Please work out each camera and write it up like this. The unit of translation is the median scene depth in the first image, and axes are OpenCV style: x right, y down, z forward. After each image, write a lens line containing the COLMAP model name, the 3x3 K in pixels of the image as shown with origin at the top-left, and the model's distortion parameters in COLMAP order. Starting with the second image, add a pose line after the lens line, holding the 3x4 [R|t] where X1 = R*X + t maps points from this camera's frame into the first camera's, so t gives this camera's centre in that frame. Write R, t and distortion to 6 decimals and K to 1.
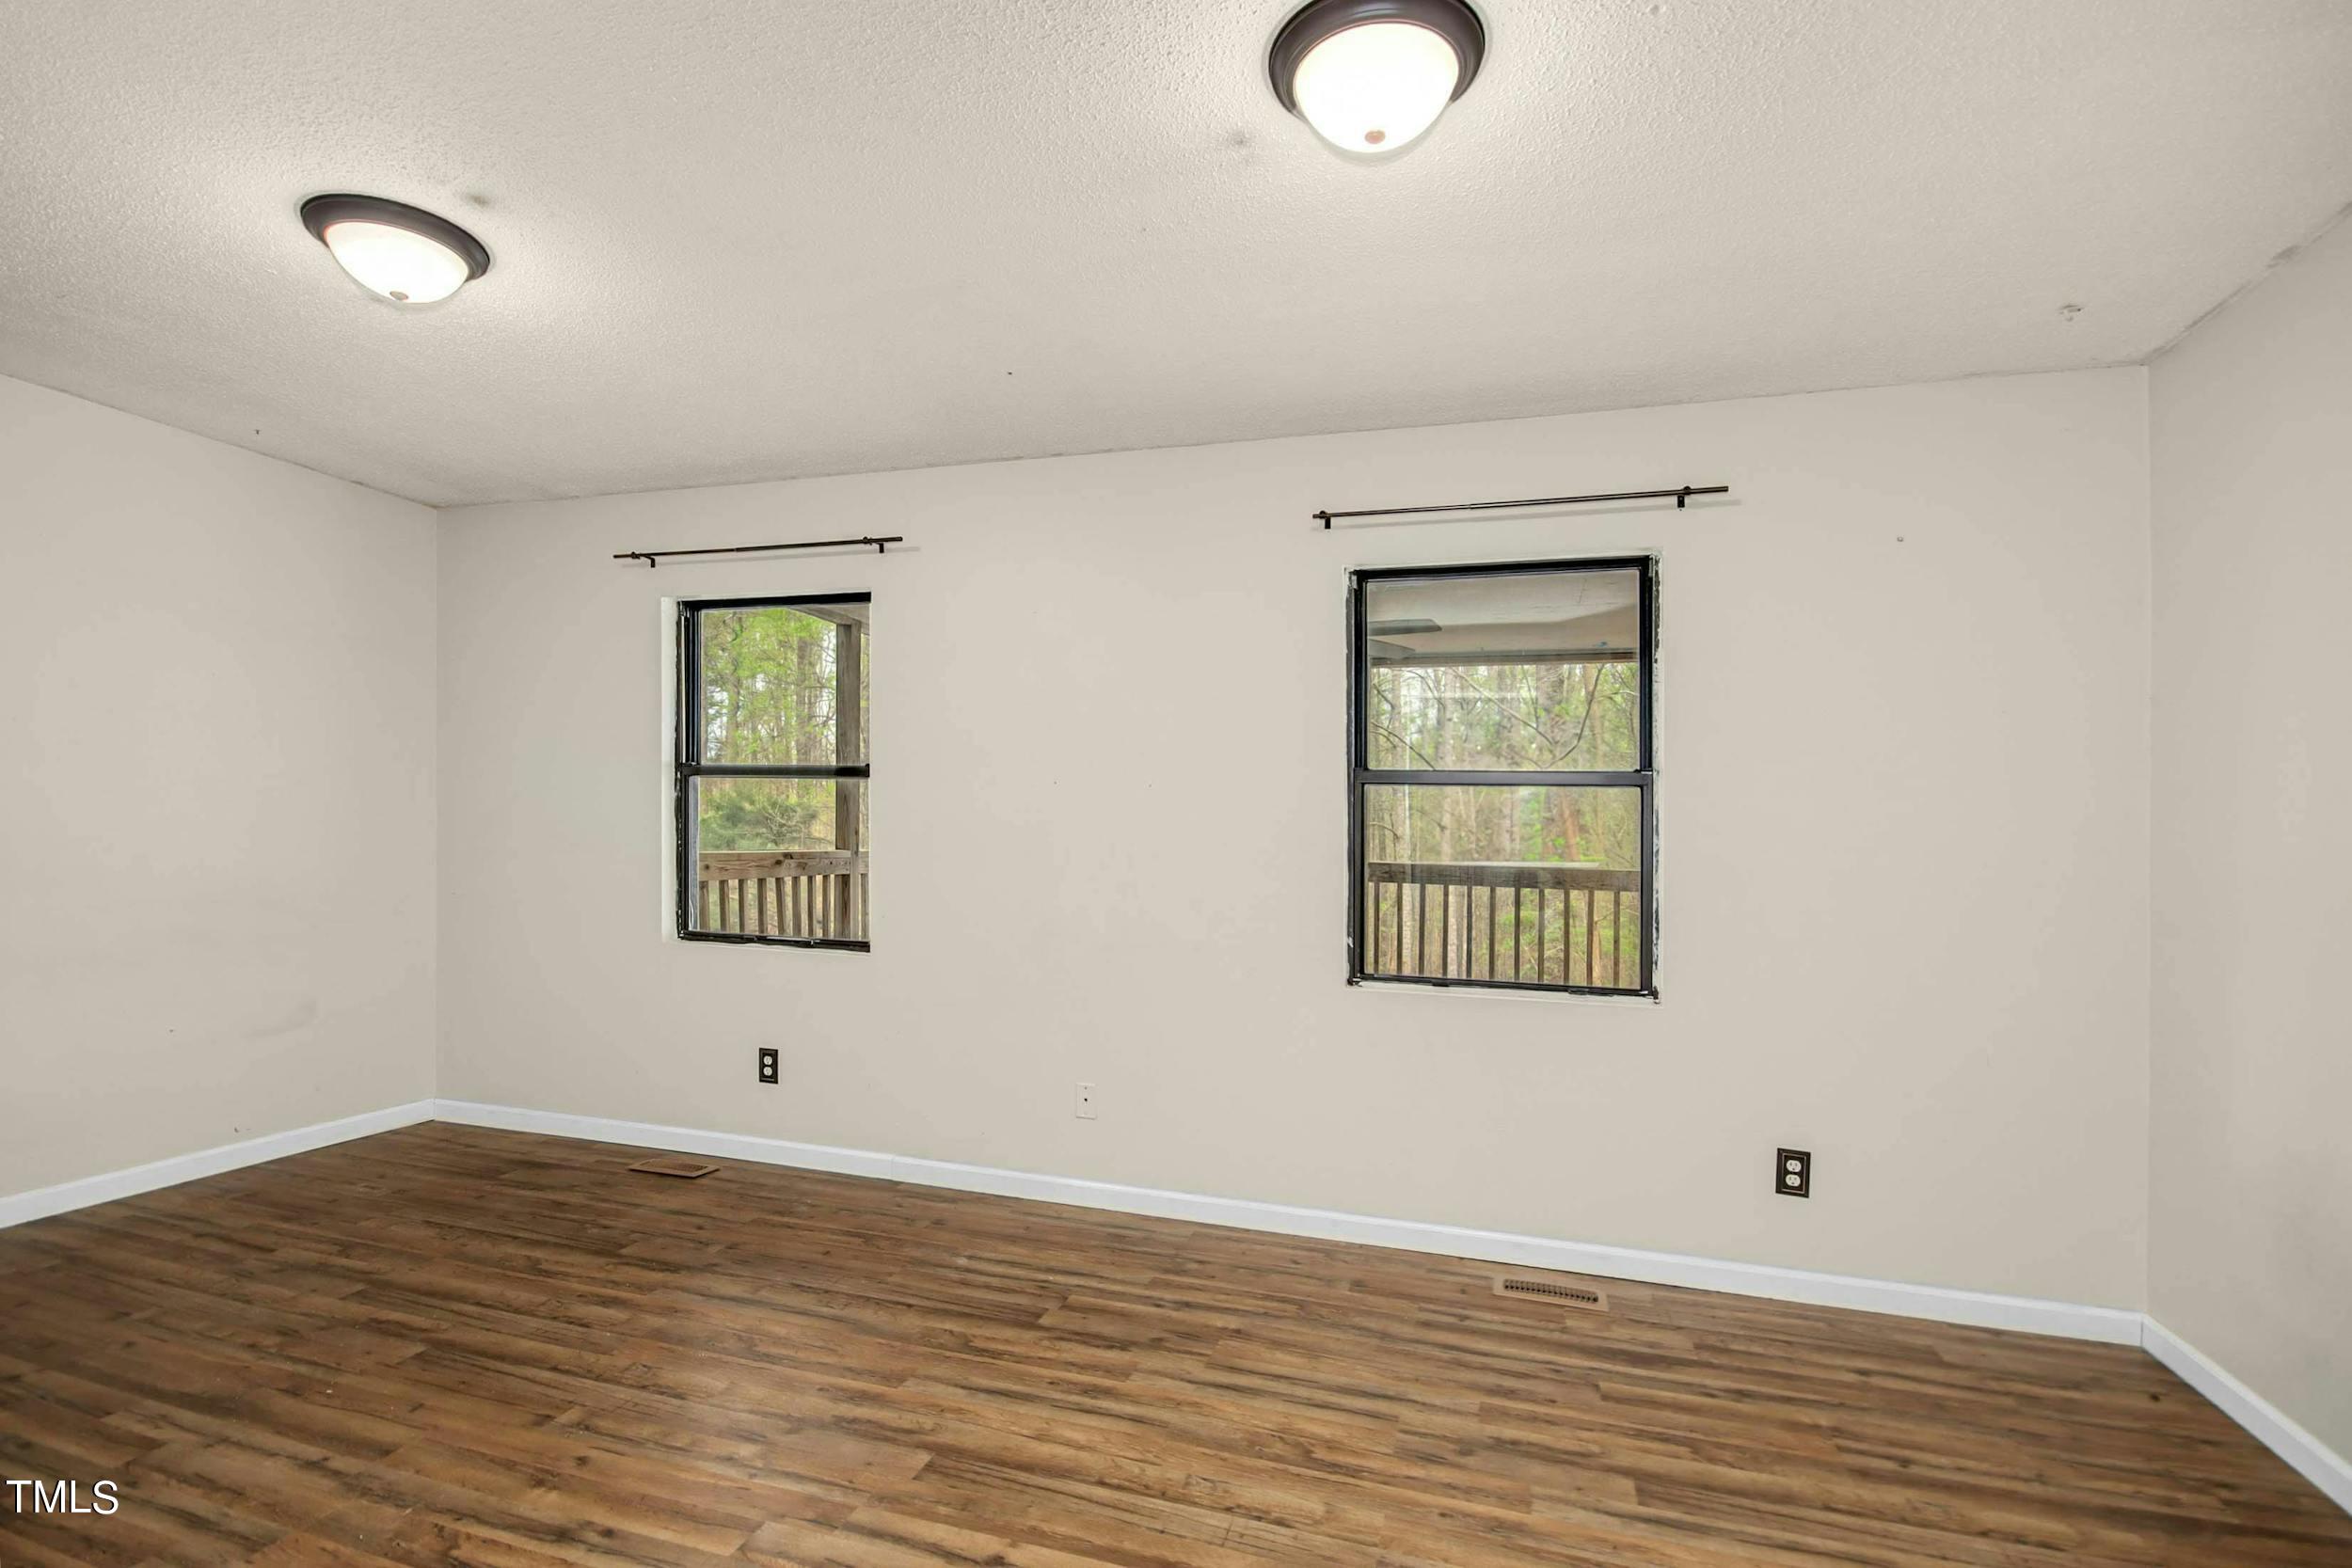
lens RADIAL K [[1155.5, 0, 1181.2], [0, 1155.5, 779.2], [0, 0, 1]] dist [-0.002712, -0.000915]
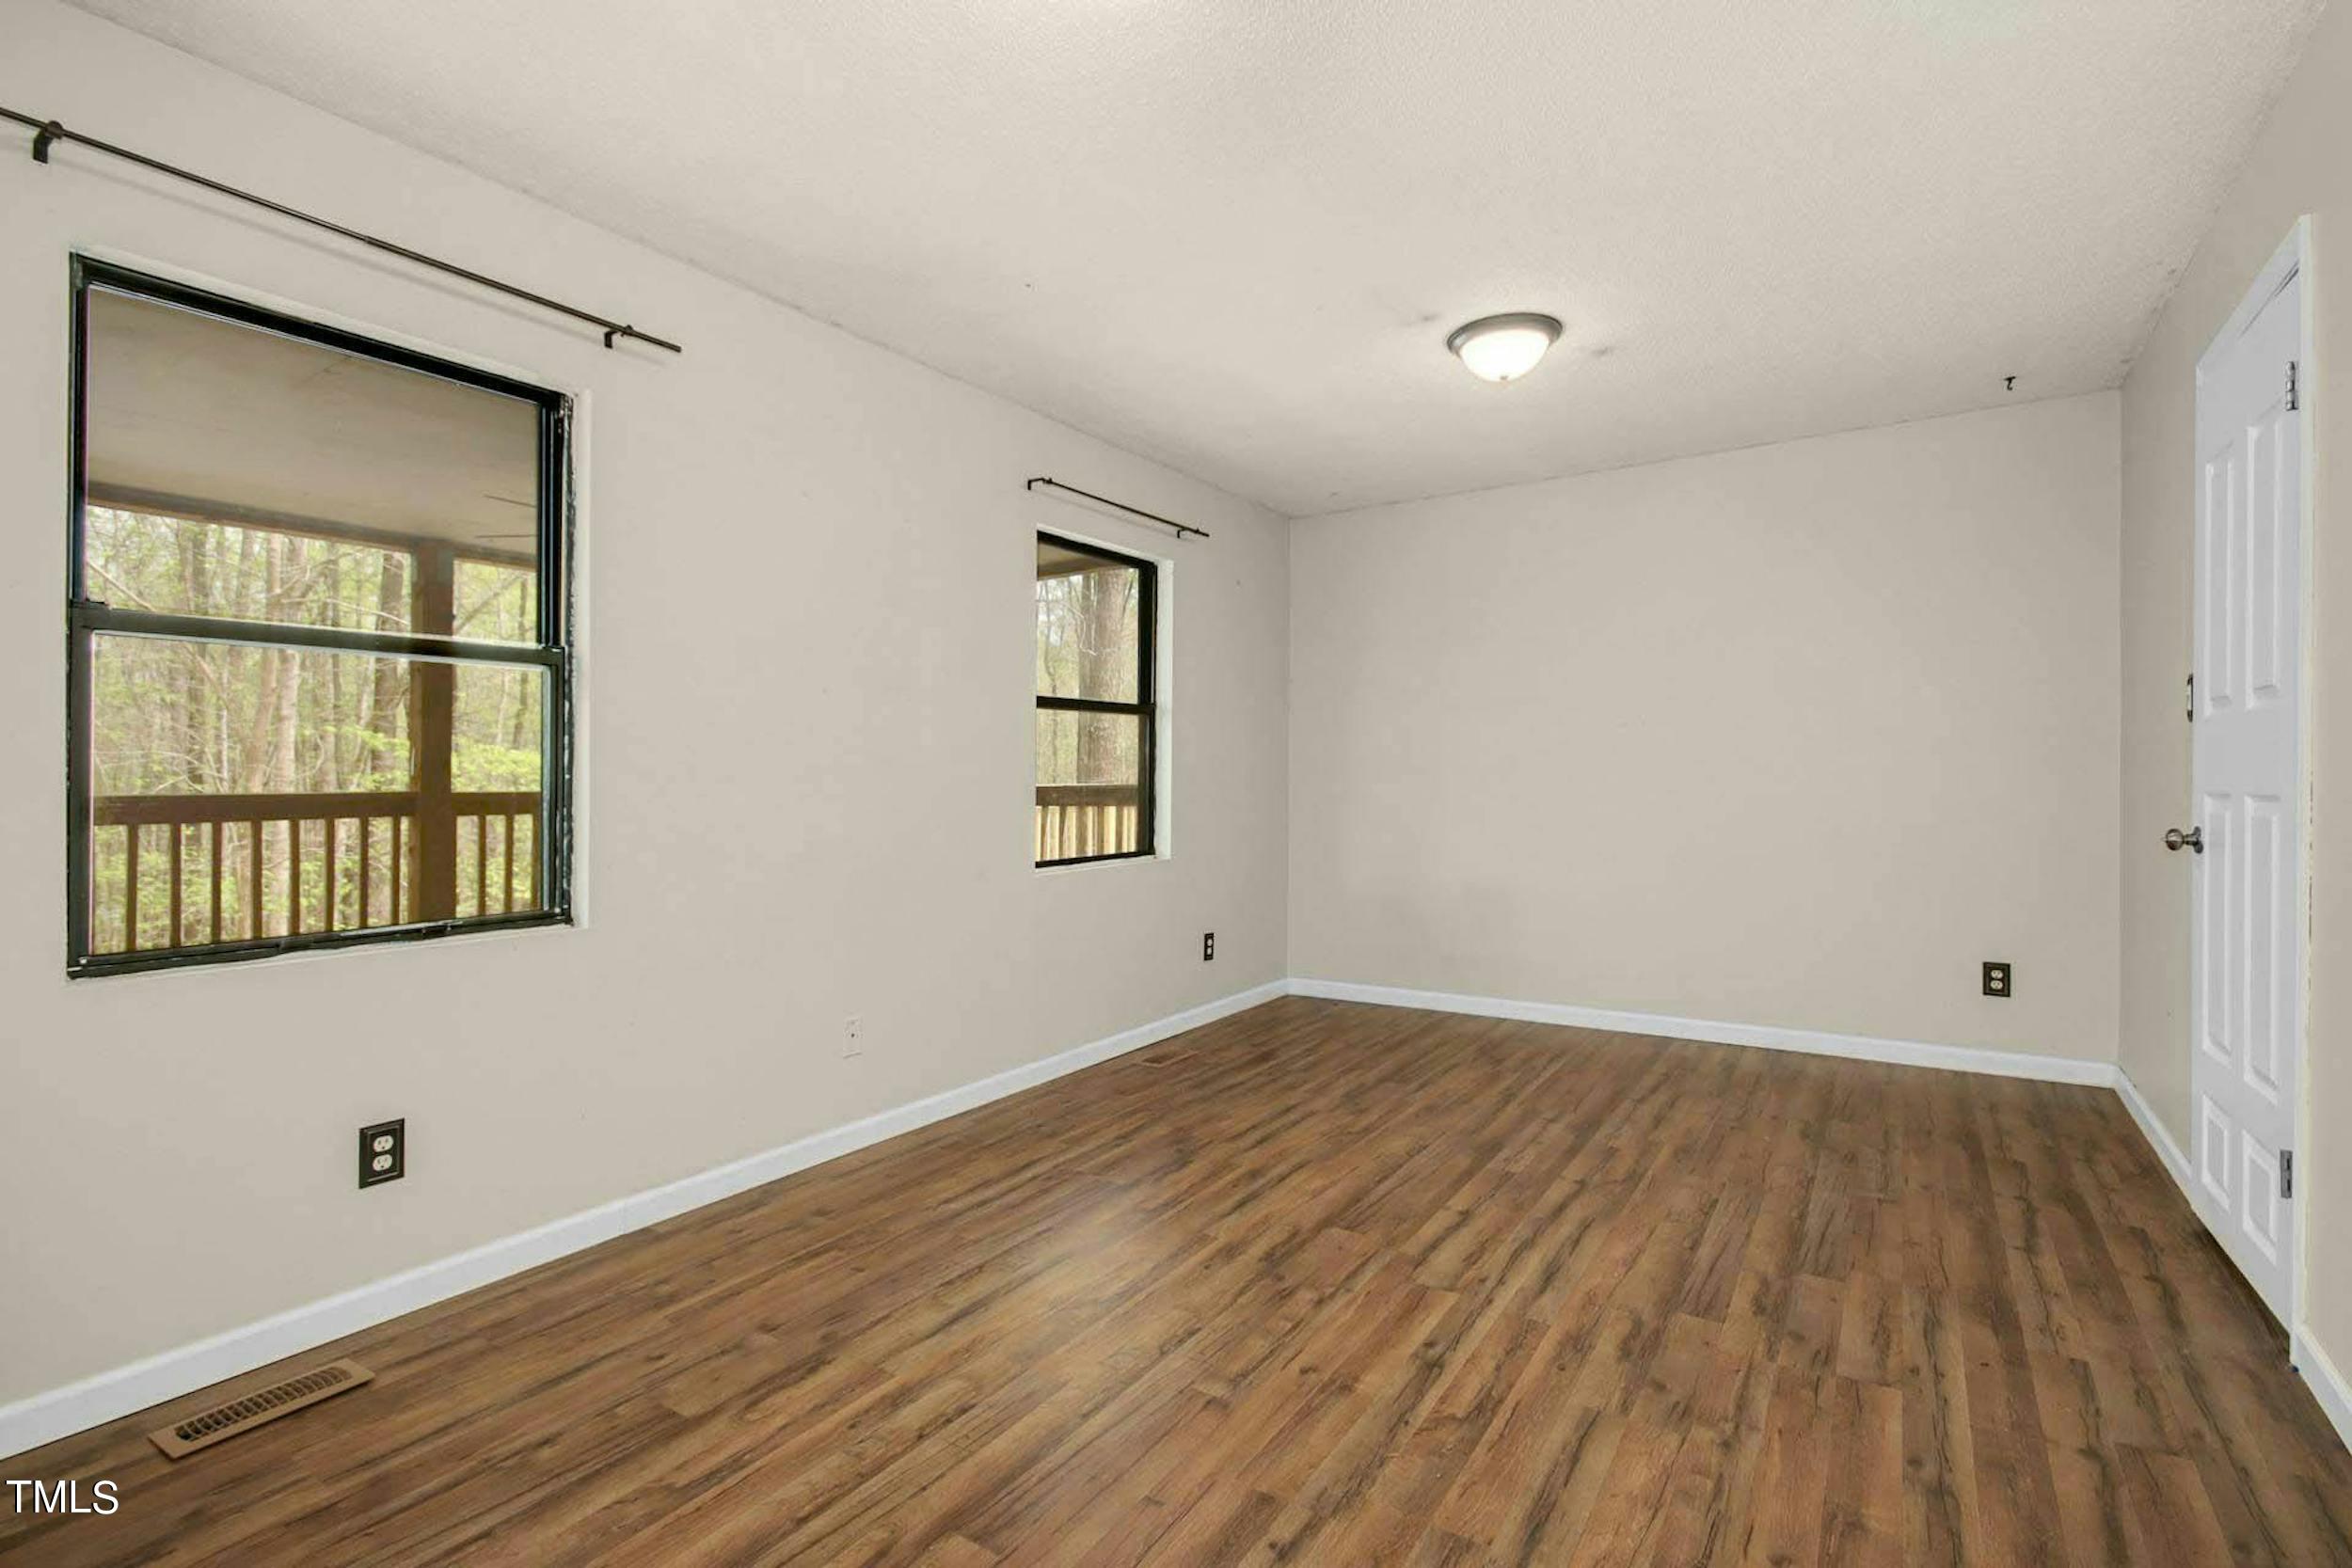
lens RADIAL K [[1155.5, 0, 1181.2], [0, 1155.5, 779.2], [0, 0, 1]] dist [-0.002712, -0.000915]
pose [[0.232705, -0.027283, 0.972165, -1.085793], [-0.032626, 0.998825, 0.035840, 0.040607], [-0.972000, -0.040058, 0.231541, 0.655487]]
